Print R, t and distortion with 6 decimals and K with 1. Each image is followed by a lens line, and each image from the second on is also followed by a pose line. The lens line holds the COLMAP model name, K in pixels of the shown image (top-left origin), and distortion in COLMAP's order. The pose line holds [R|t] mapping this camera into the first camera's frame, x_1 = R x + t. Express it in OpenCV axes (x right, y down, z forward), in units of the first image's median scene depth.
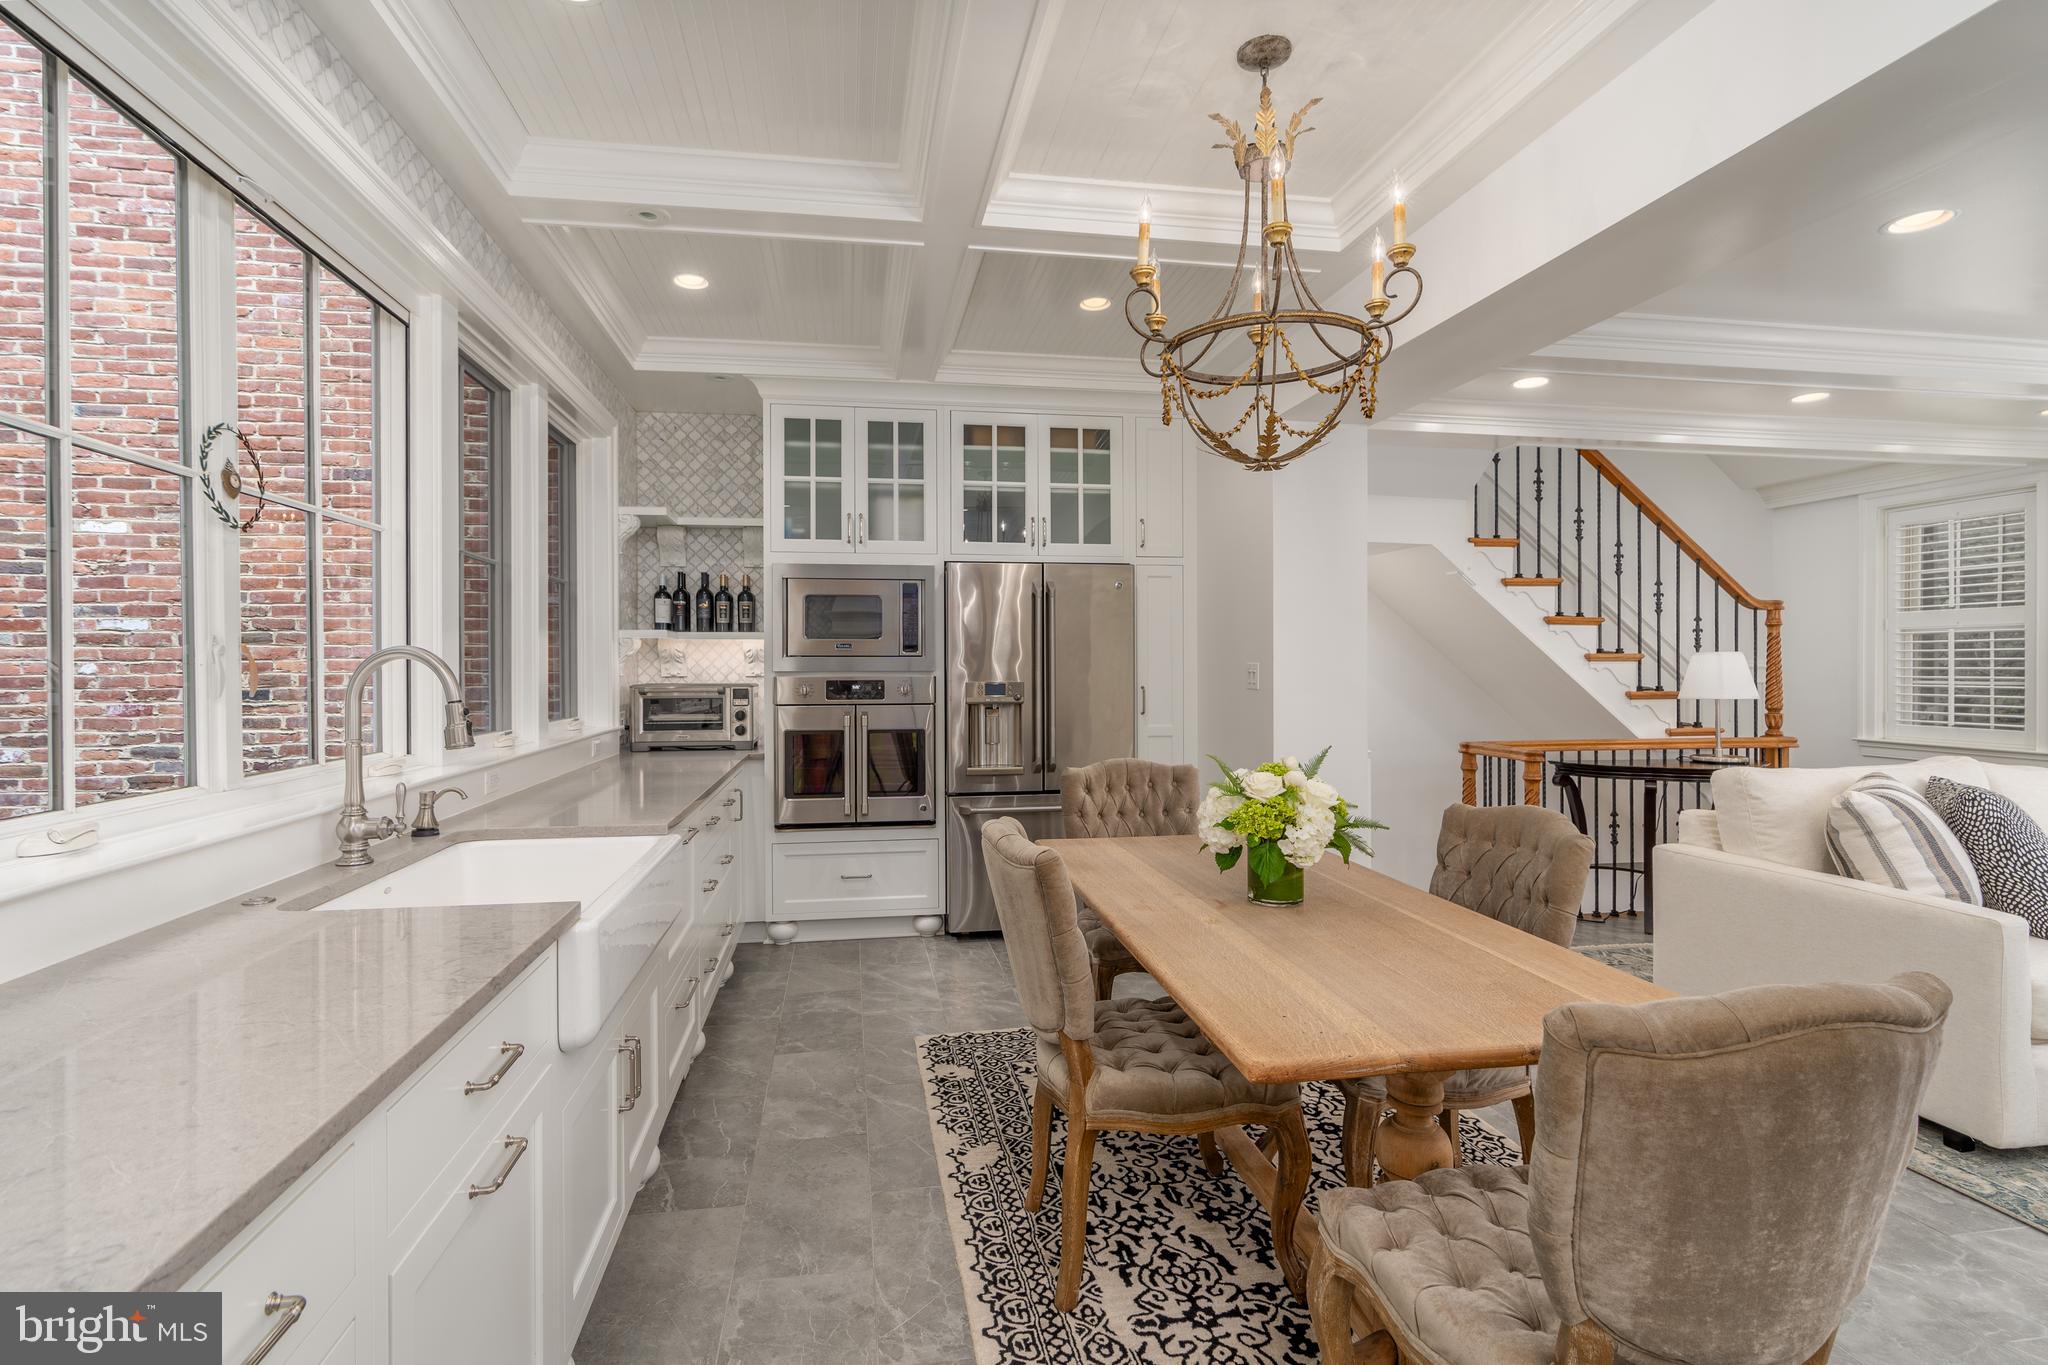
lens RADIAL K [[945.5, 0, 1005.7], [0, 945.5, 673.6], [0, 0, 1]] dist [-0.007772, 0.001207]
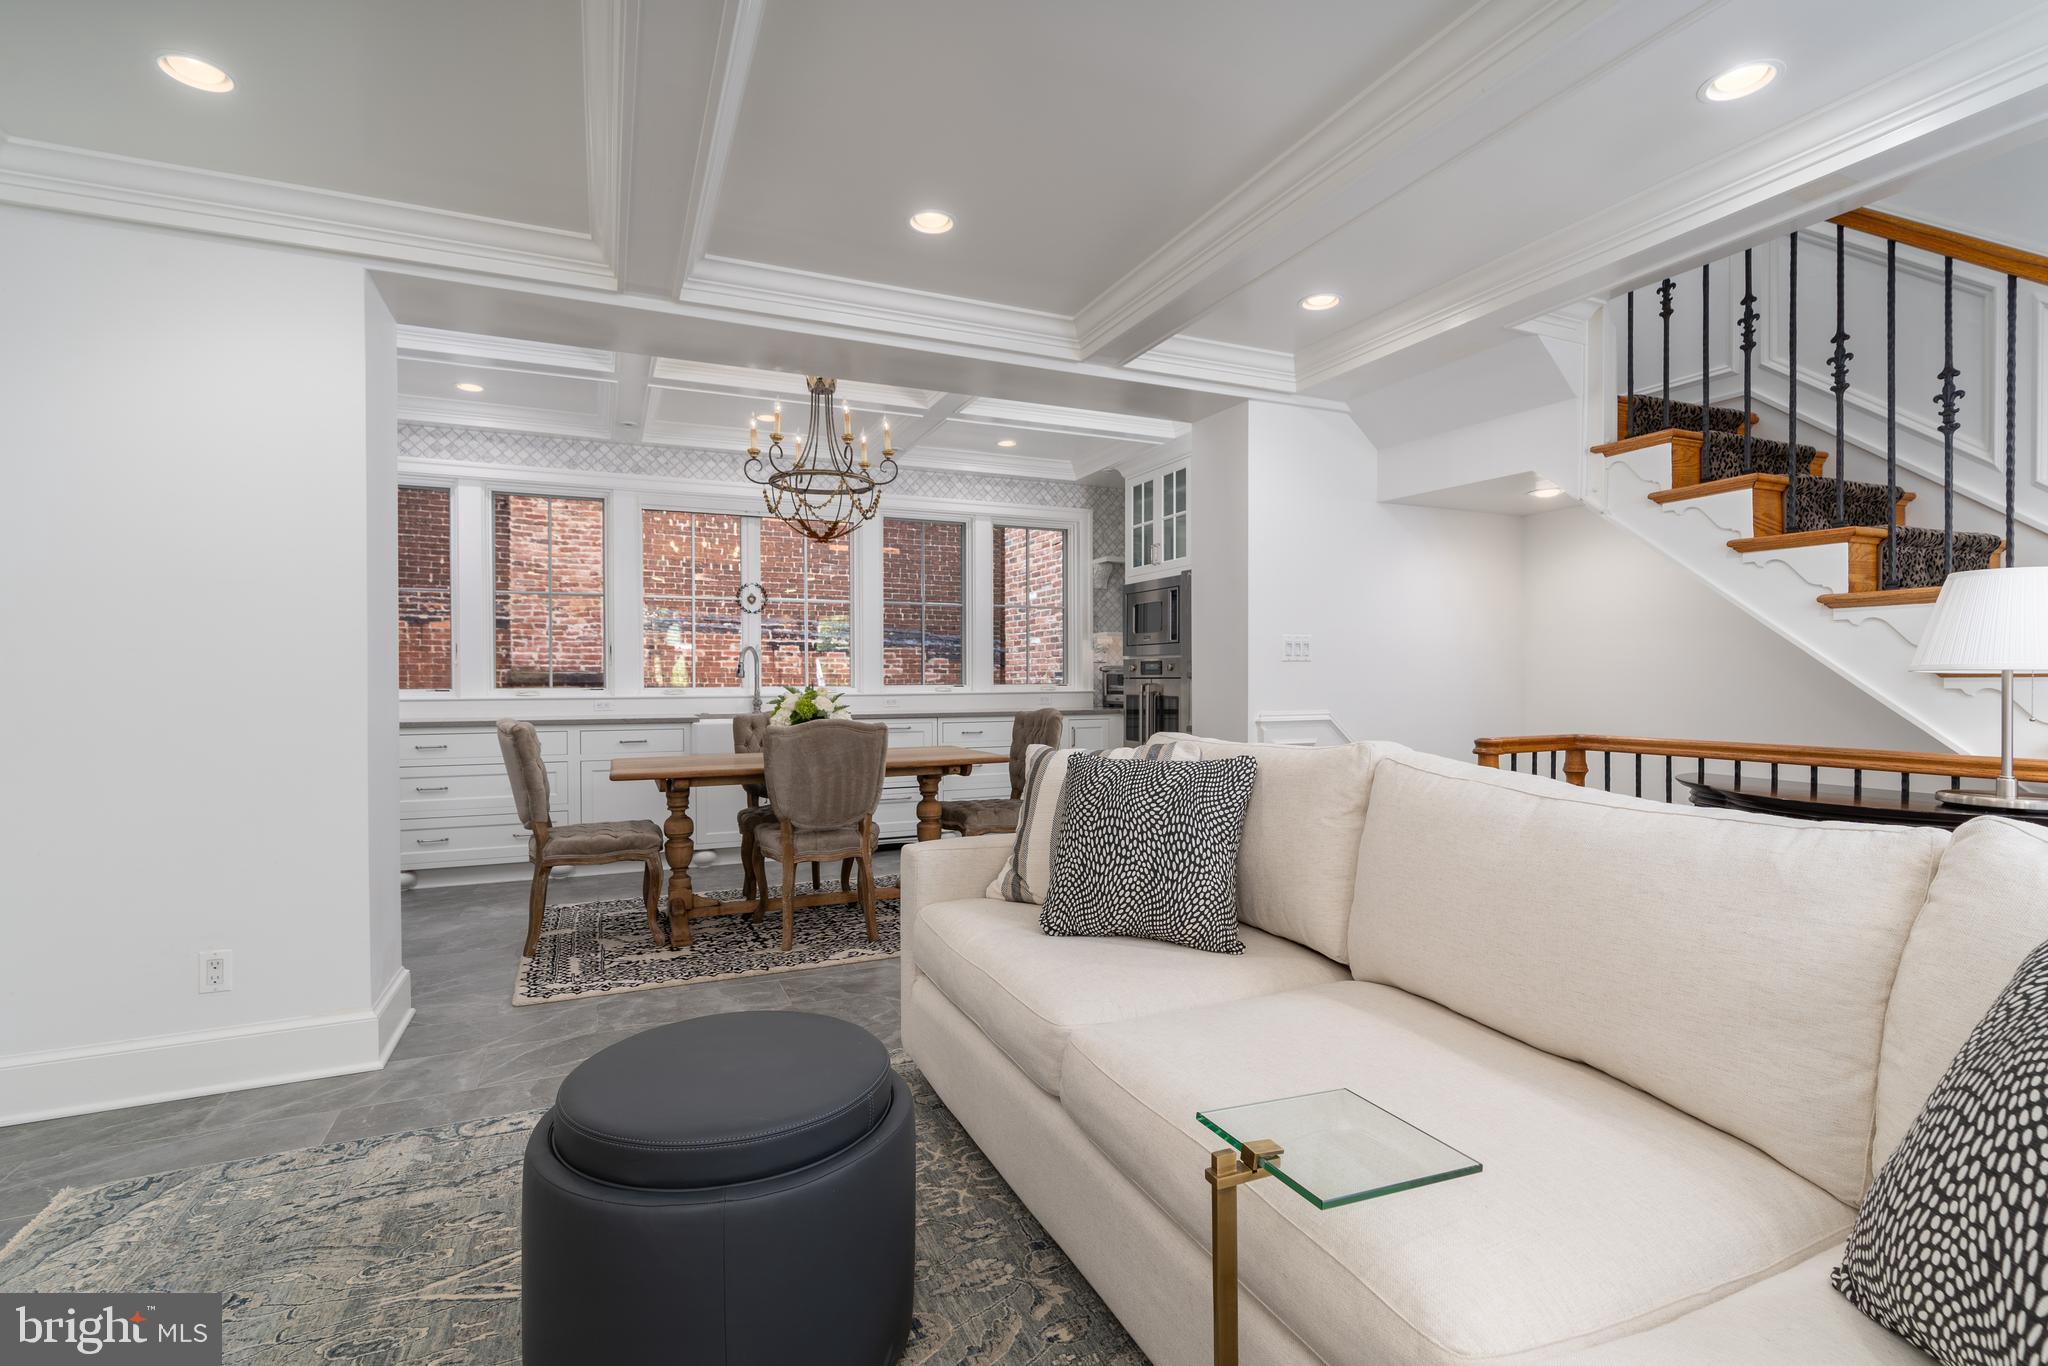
lens RADIAL K [[945.5, 0, 1030.3], [0, 945.5, 697.3], [0, 0, 1]] dist [-0.007772, 0.001207]
pose [[0.260389, 0.021150, -0.965272, 1.134740], [-0.002459, 0.999771, 0.021243, 0.030467], [0.965501, -0.003158, 0.260381, 0.439340]]
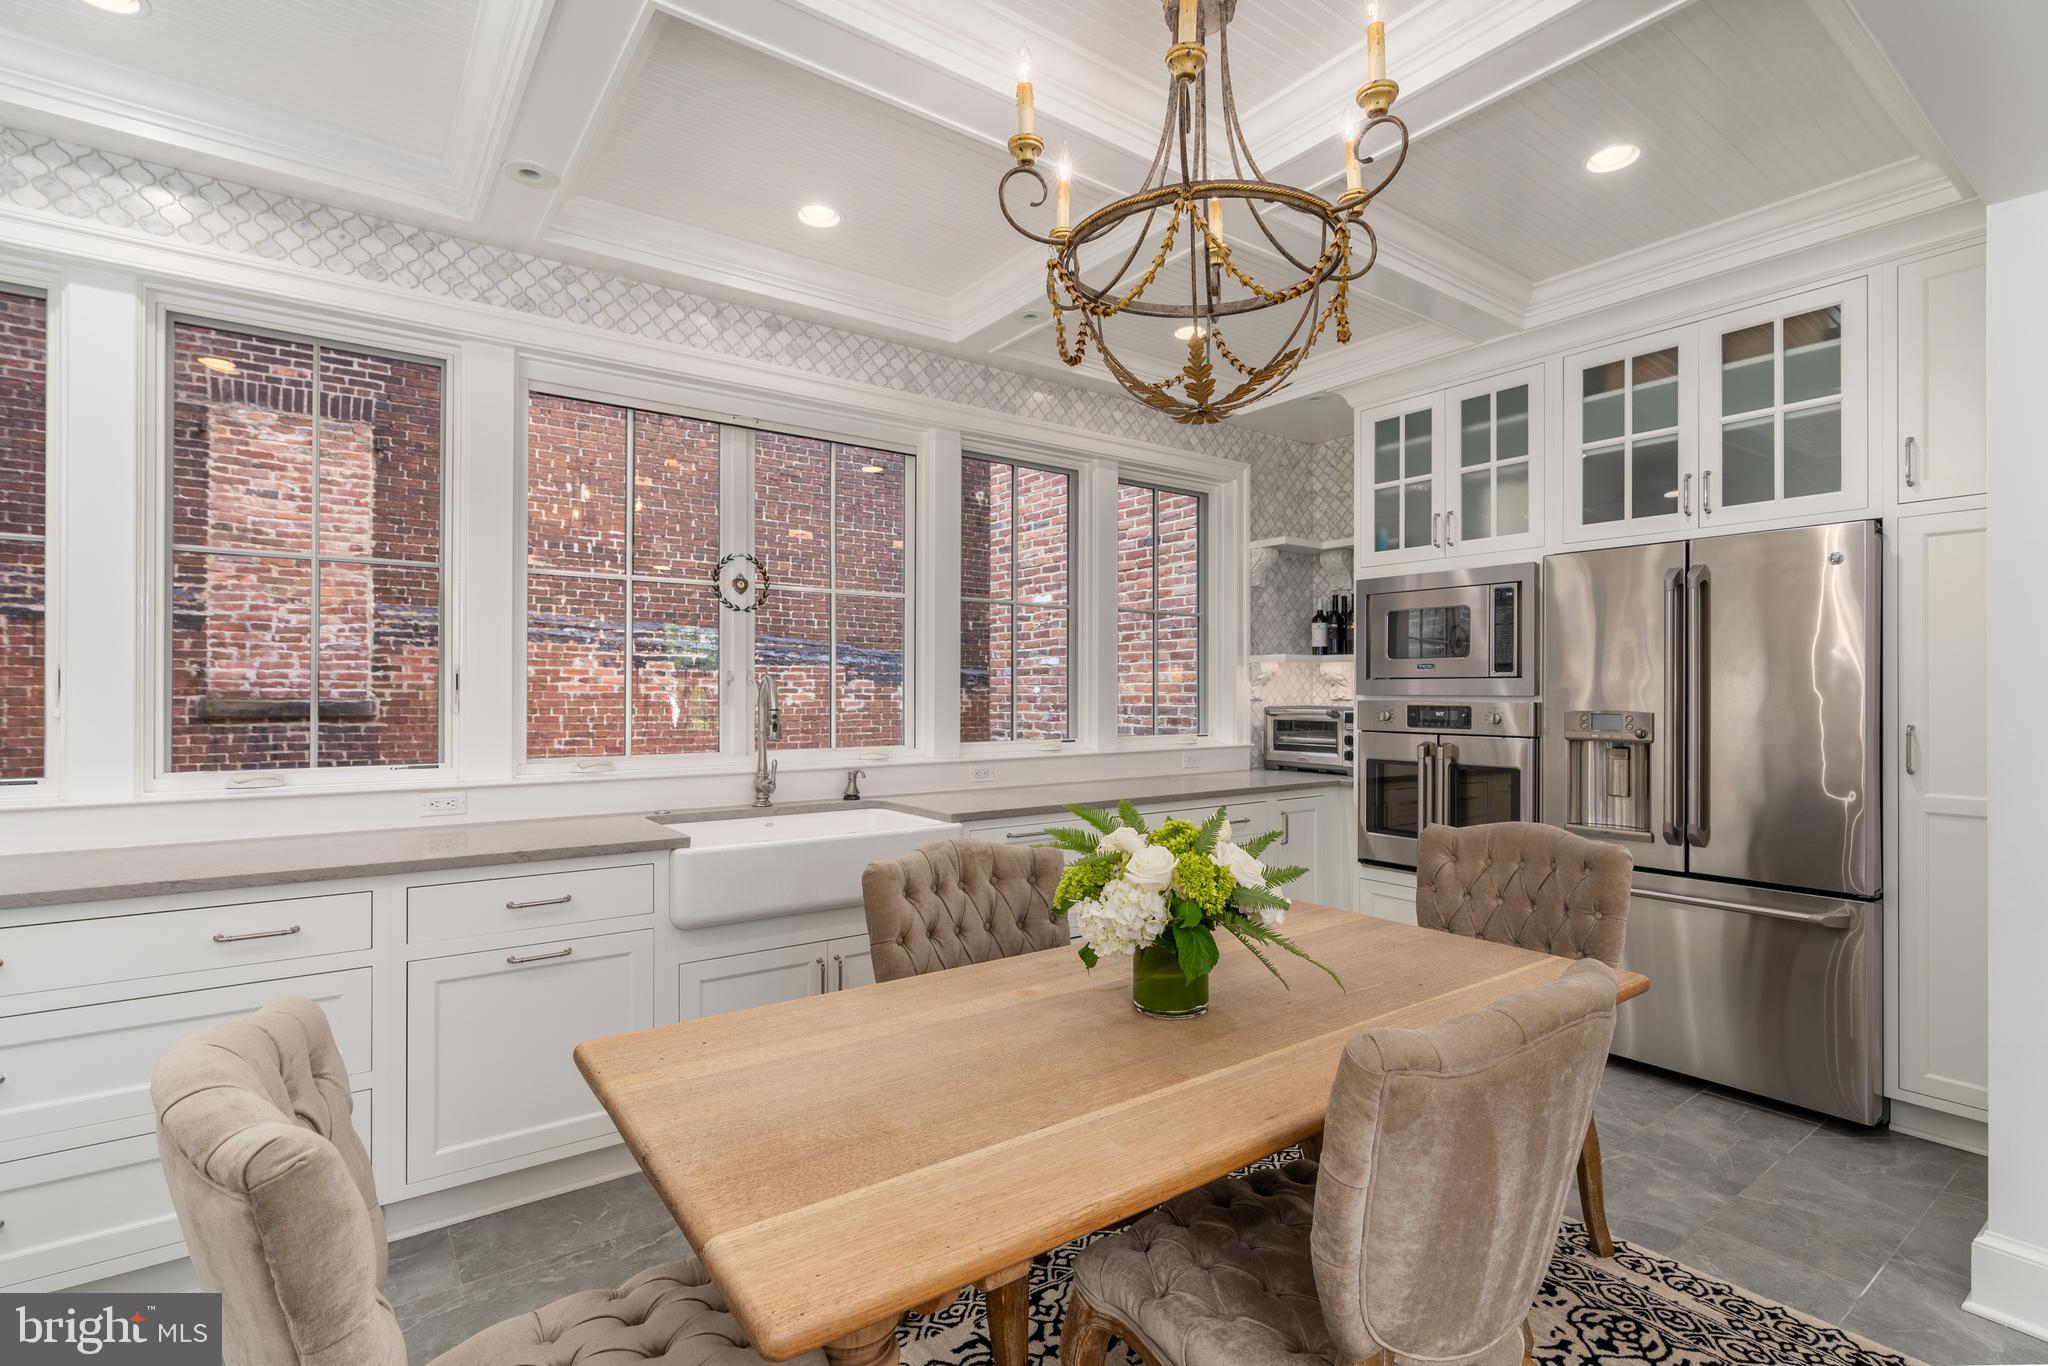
lens RADIAL K [[945.5, 0, 1026.7], [0, 945.5, 694.6], [0, 0, 1]] dist [-0.007772, 0.001207]
pose [[0.460526, 0.008090, -0.887609, 0.420703], [-0.008604, 0.999952, 0.004650, -0.004370], [0.887605, 0.005495, 0.460574, 0.262139]]
